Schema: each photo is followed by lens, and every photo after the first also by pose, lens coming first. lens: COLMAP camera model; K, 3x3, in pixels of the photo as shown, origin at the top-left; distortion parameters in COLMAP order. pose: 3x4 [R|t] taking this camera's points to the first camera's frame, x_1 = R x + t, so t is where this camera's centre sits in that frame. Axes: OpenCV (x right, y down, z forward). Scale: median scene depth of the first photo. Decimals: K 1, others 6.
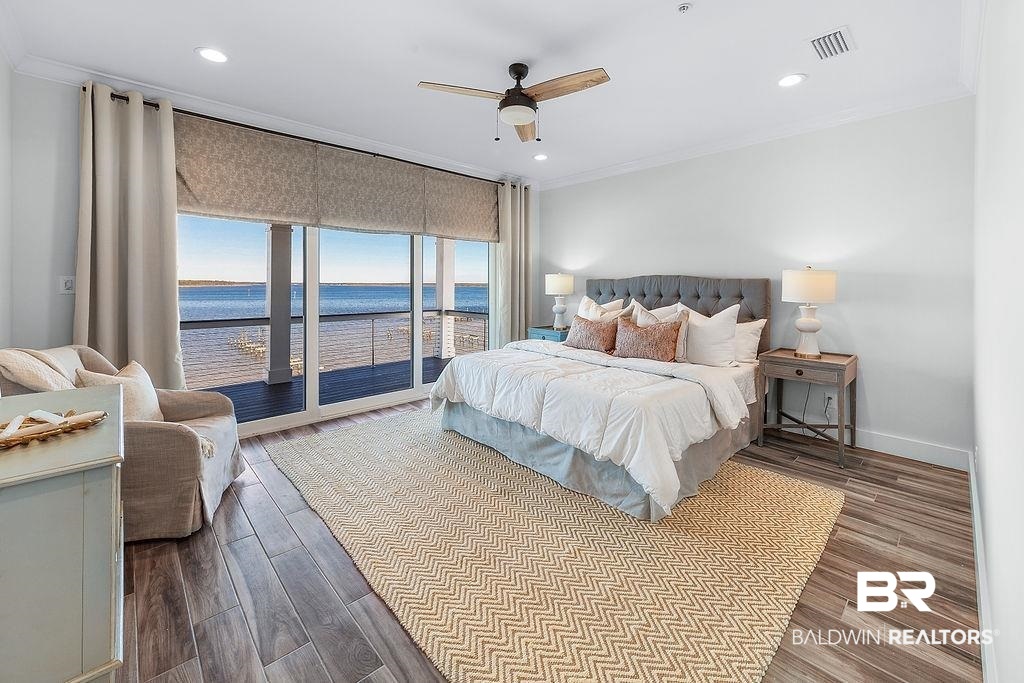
lens RADIAL K [[411.3, 0, 511.6], [0, 411.3, 285.1], [0, 0, 1]] dist [0.000490, 0.000020]
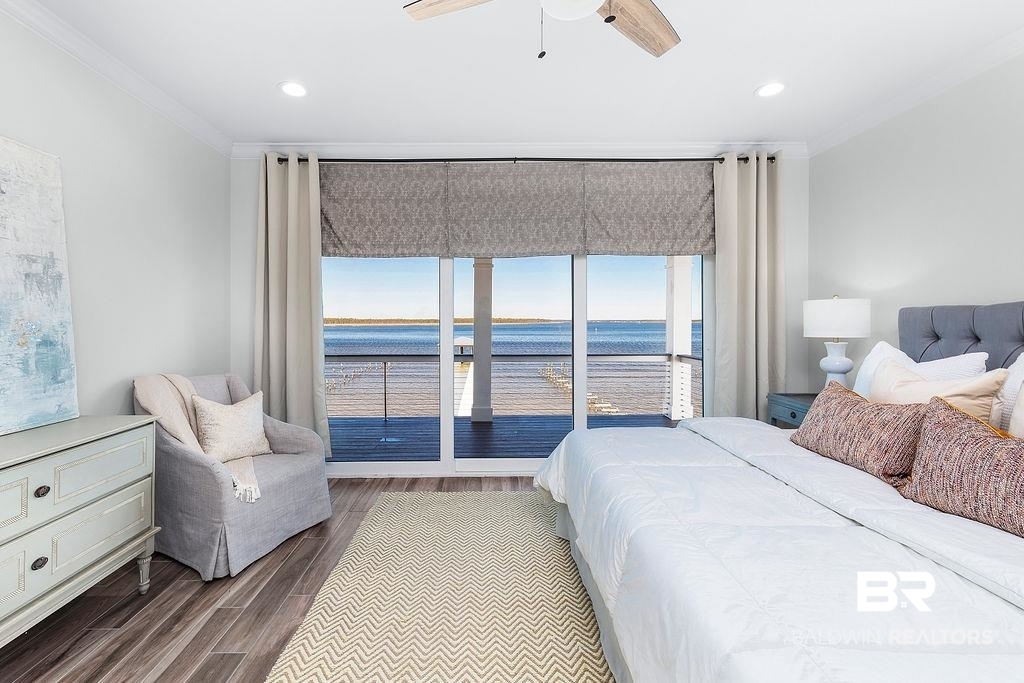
lens RADIAL K [[421.4, 0, 508.5], [0, 421.4, 324.4], [0, 0, 1]] dist [-0.000676, -0.000093]
pose [[0.741392, 0.000154, -0.671073, 0.198055], [0.004955, 0.999971, 0.005703, -0.000598], [0.671054, -0.007553, 0.741370, 0.357341]]
